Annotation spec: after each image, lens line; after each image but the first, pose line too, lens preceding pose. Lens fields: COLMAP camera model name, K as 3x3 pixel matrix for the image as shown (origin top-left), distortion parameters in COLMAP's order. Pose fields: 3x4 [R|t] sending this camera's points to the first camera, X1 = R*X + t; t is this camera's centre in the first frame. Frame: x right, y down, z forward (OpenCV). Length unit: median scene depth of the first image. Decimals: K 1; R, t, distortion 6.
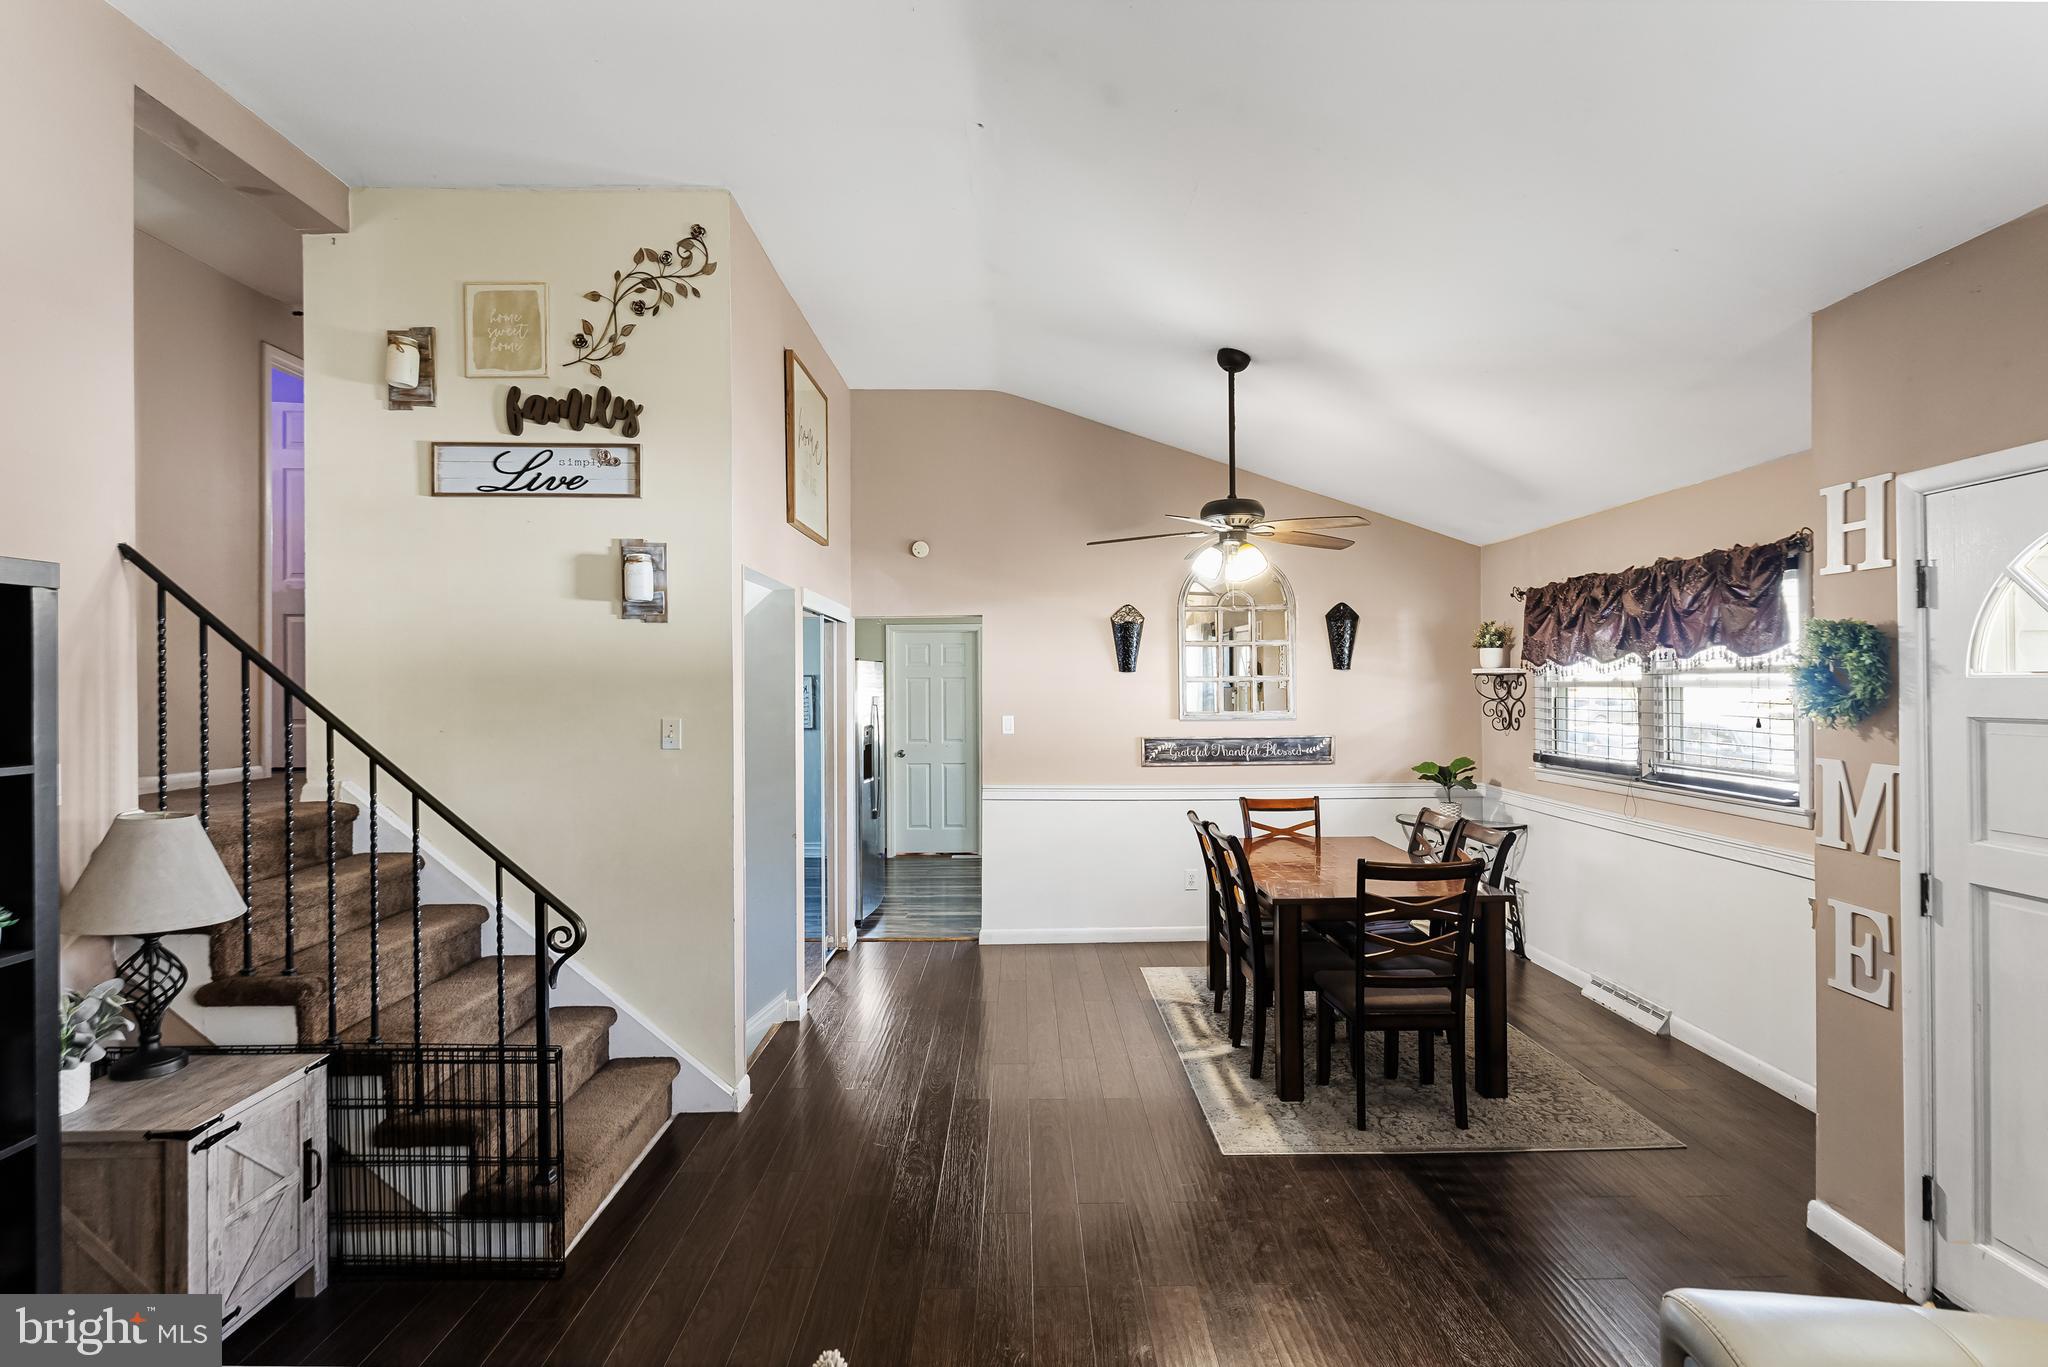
lens RADIAL K [[1026.3, 0, 1029.4], [0, 1026.3, 680.6], [0, 0, 1]] dist [-0.008841, 0.000408]
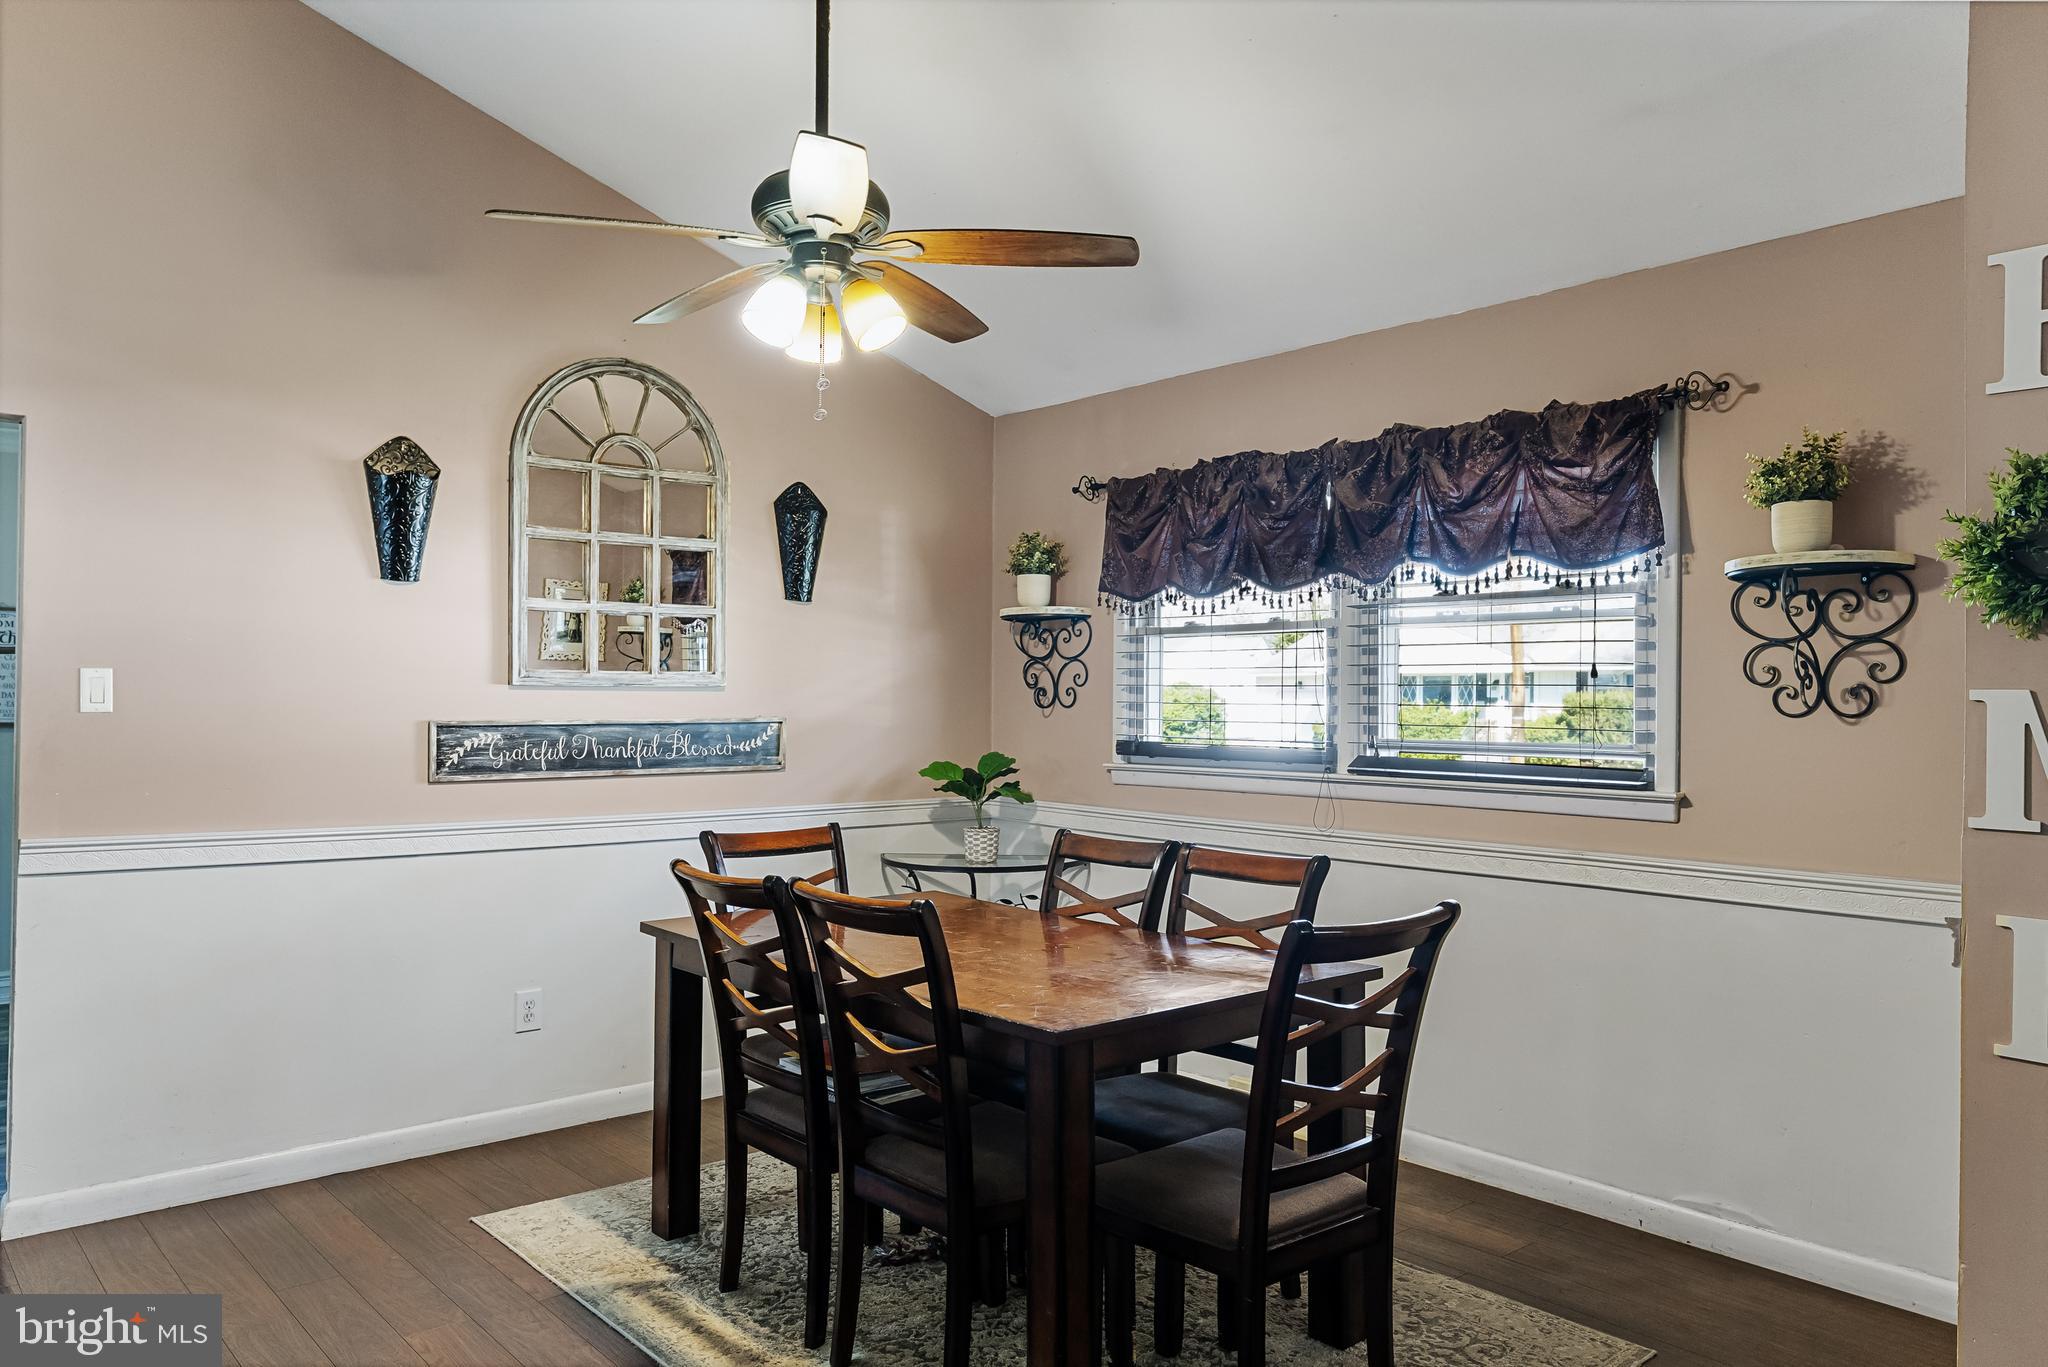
lens RADIAL K [[1435.3, 0, 1025.6], [0, 1435.3, 693.9], [0, 0, 1]] dist [-0.001948, -0.008197]
pose [[0.767163, 0.014162, 0.641296, -0.161761], [-0.015242, 0.999876, -0.003848, 0.064431], [-0.641271, -0.006823, 0.767284, 0.499953]]
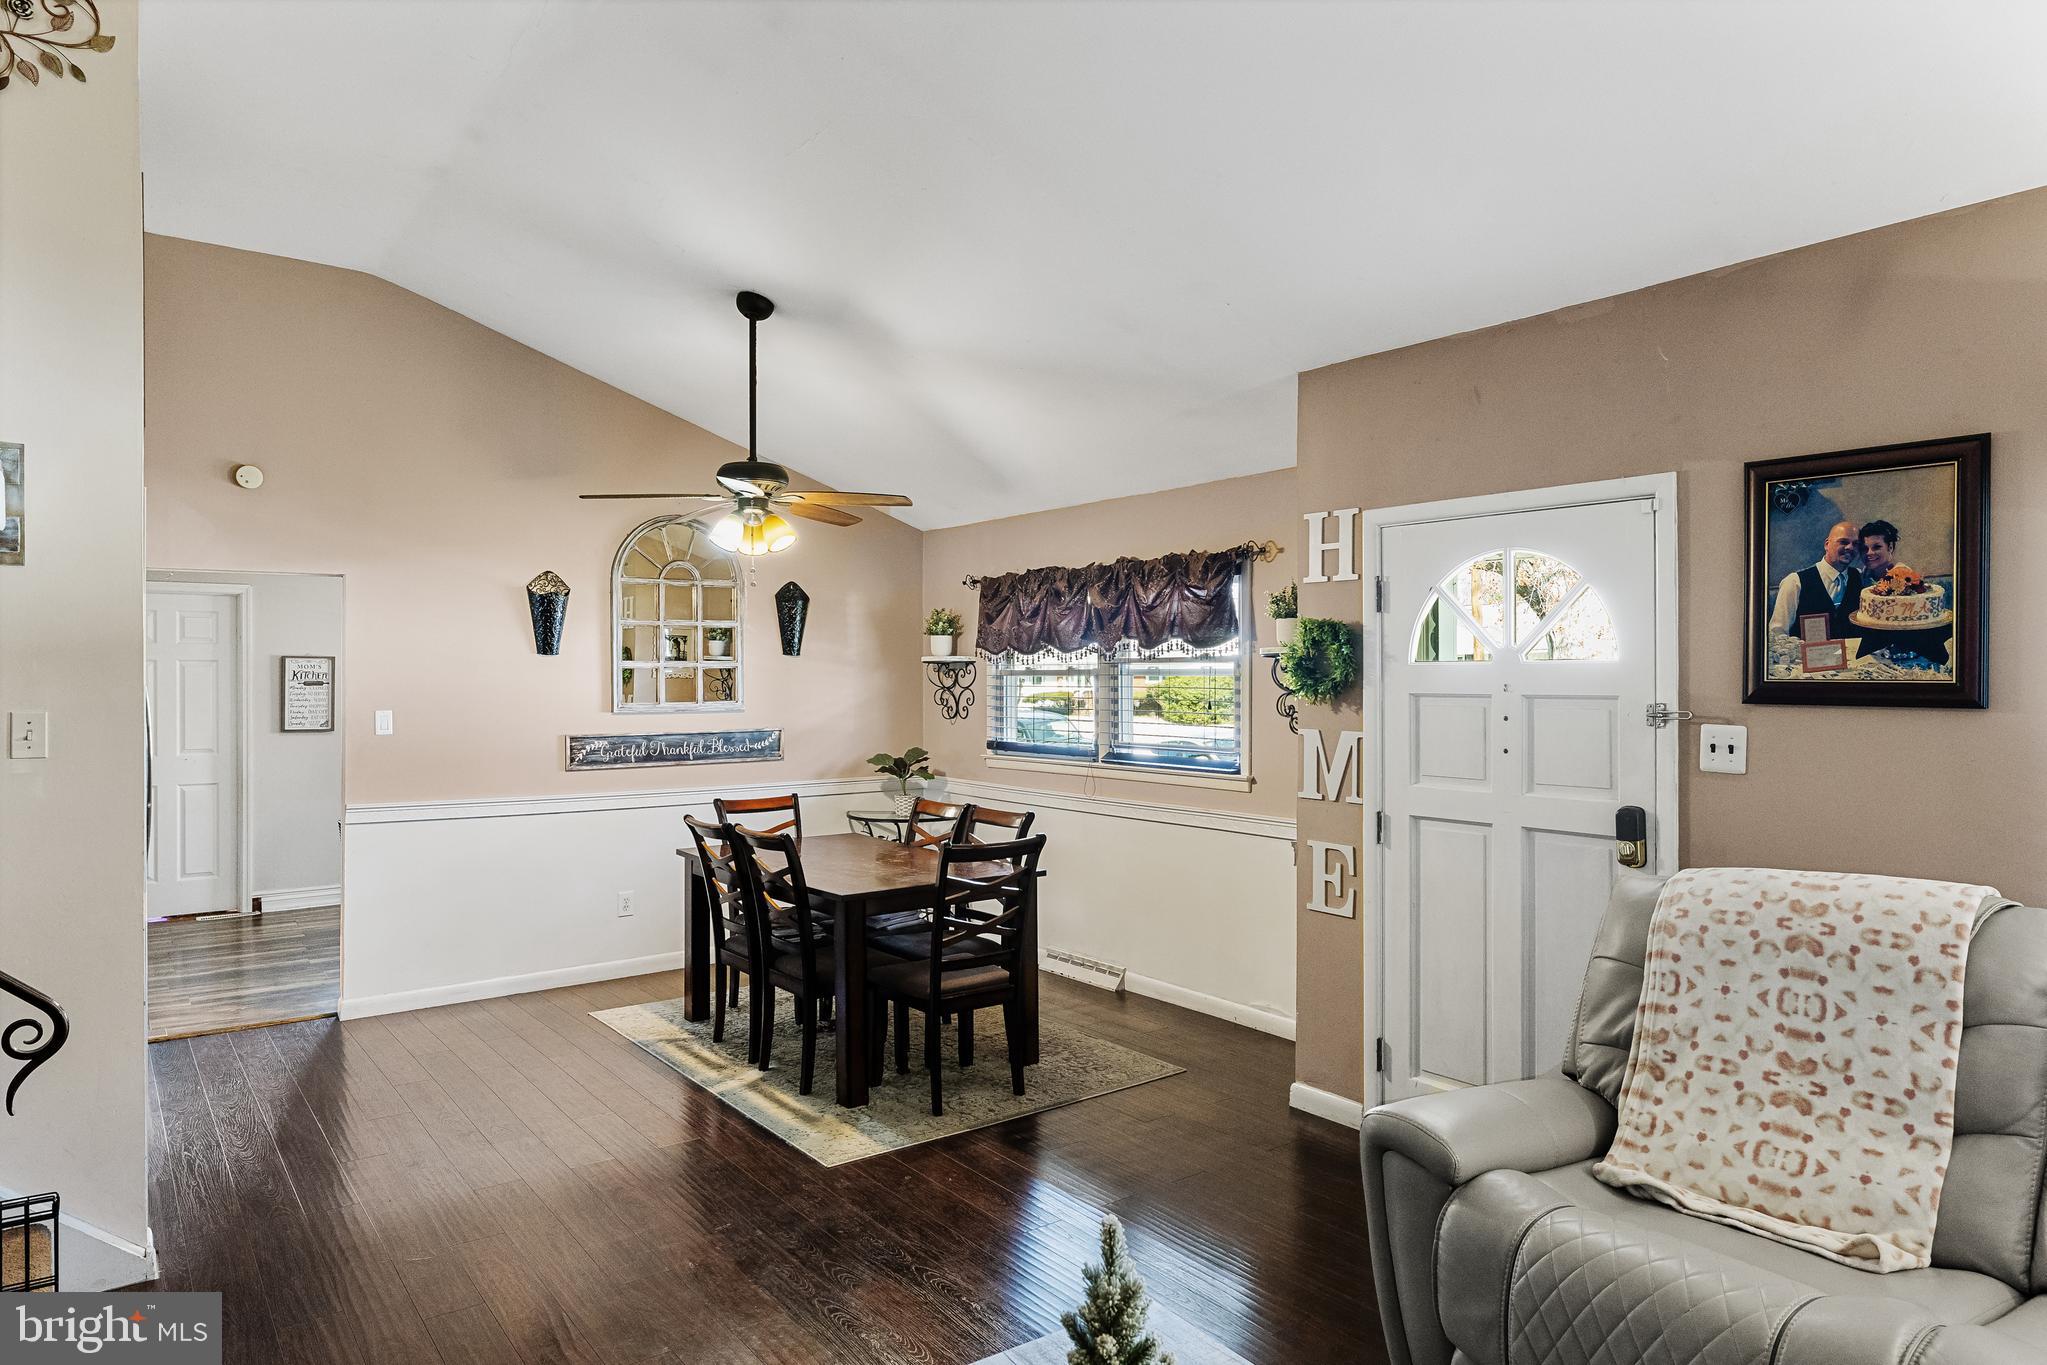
lens RADIAL K [[1246.8, 0, 1041.9], [0, 1246.8, 680.4], [0, 0, 1]] dist [-0.022046, 0.010644]
pose [[0.799018, 0.003035, 0.601300, -0.284301], [-0.006496, 0.999972, 0.003585, 0.009261], [-0.601272, -0.006771, 0.799015, -0.021168]]
